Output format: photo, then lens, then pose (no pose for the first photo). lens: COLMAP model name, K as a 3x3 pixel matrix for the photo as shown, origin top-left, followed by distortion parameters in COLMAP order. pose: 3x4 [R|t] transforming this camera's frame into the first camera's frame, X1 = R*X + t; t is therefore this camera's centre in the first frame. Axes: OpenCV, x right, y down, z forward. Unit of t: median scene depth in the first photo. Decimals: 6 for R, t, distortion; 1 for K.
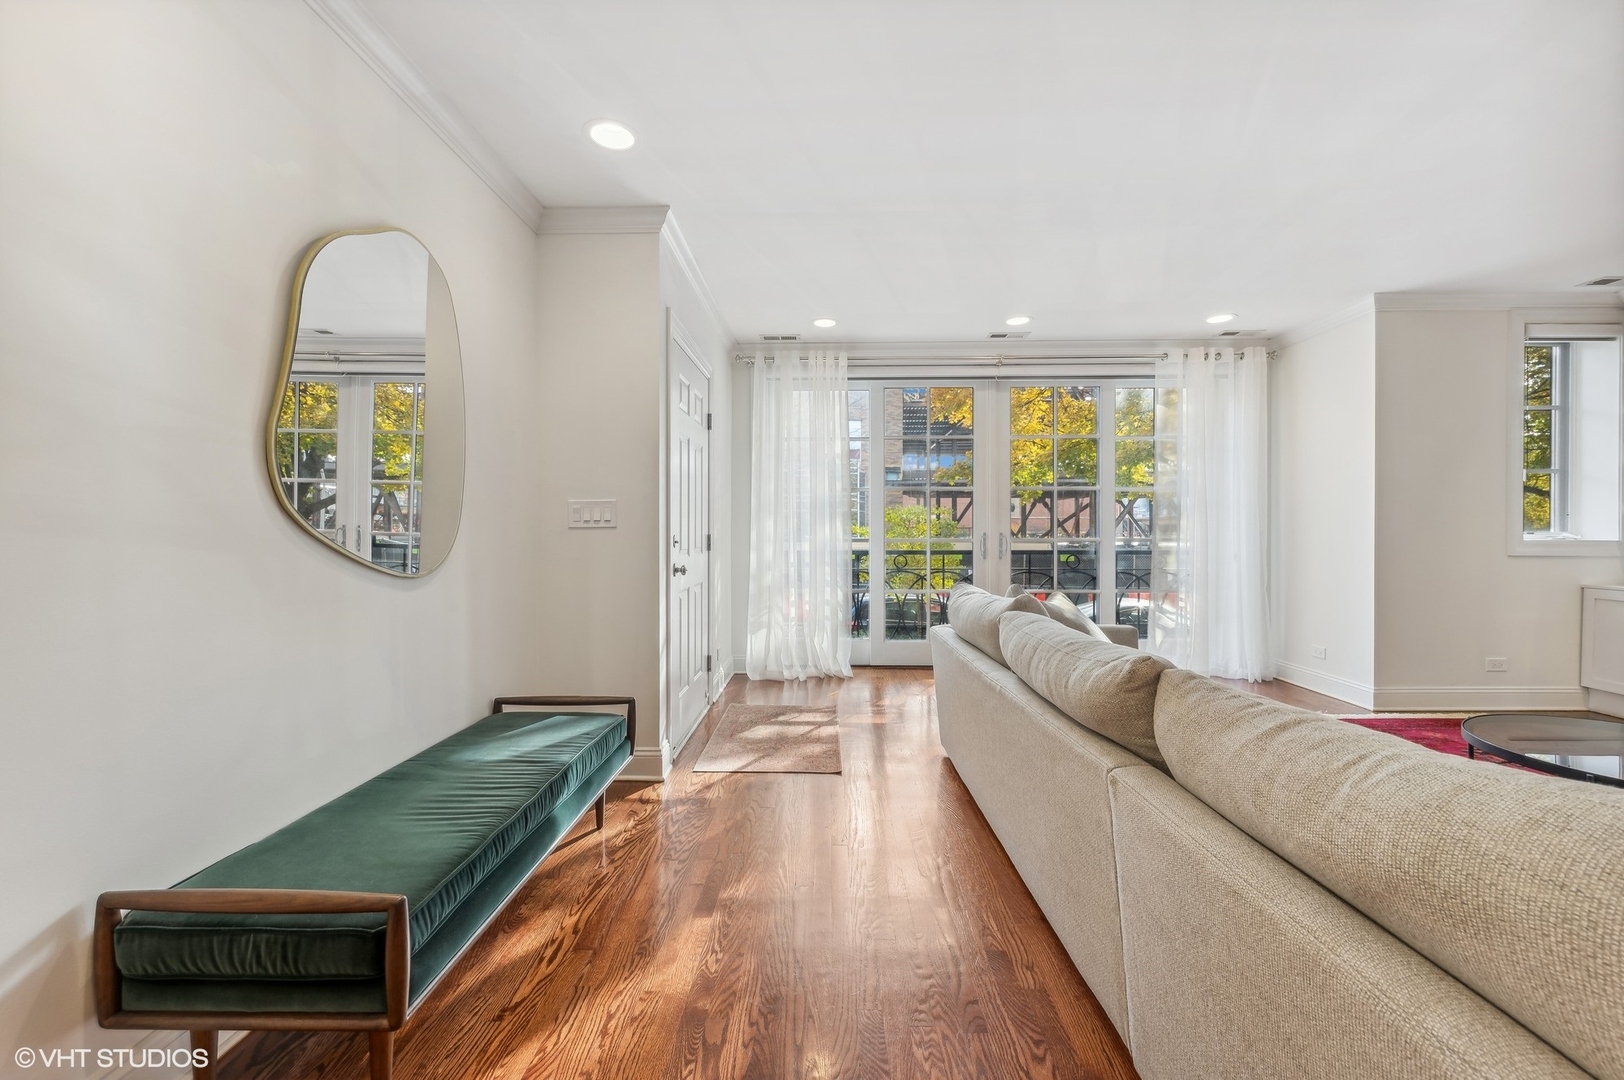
lens RADIAL K [[655.1, 0, 812.0], [0, 655.1, 540.0], [0, 0, 1]] dist [-0.001398, -0.000135]
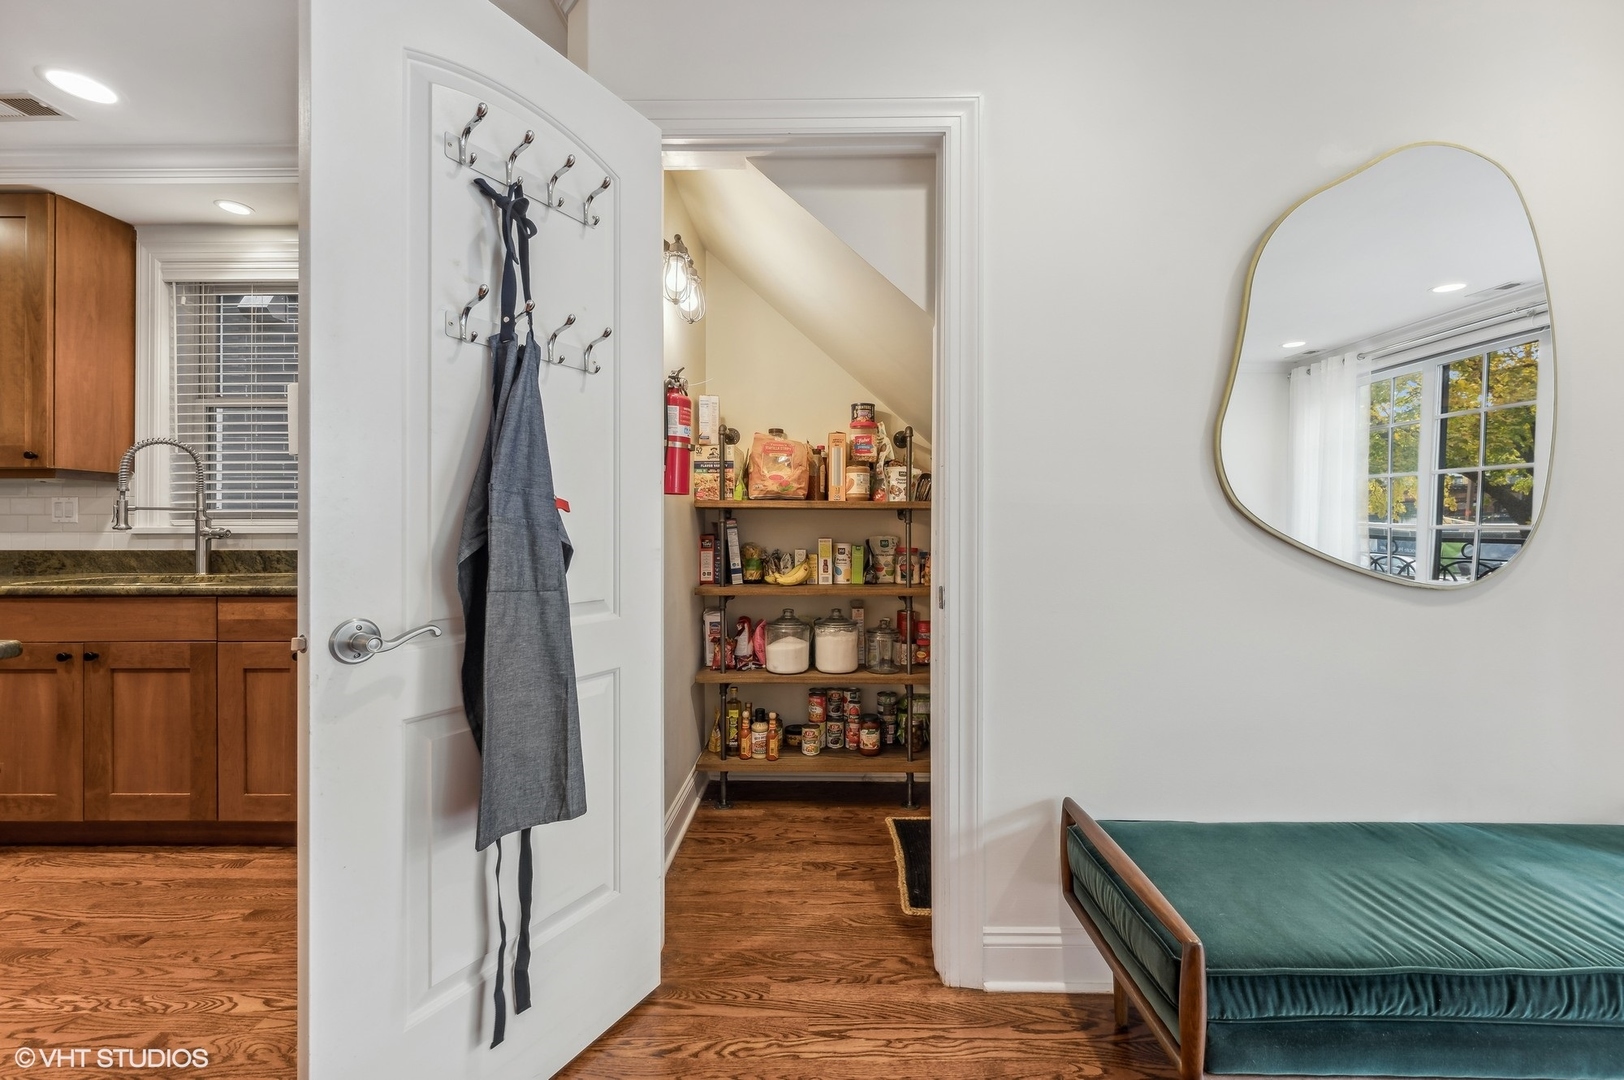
lens RADIAL K [[645.6, 0, 811.5], [0, 645.6, 528.3], [0, 0, 1]] dist [0.003261, 0.000333]
pose [[0.001533, 0.000706, -0.999999, 0.174871], [-0.012347, 0.999924, 0.000687, -0.007433], [0.999923, 0.012346, 0.001541, 0.317801]]
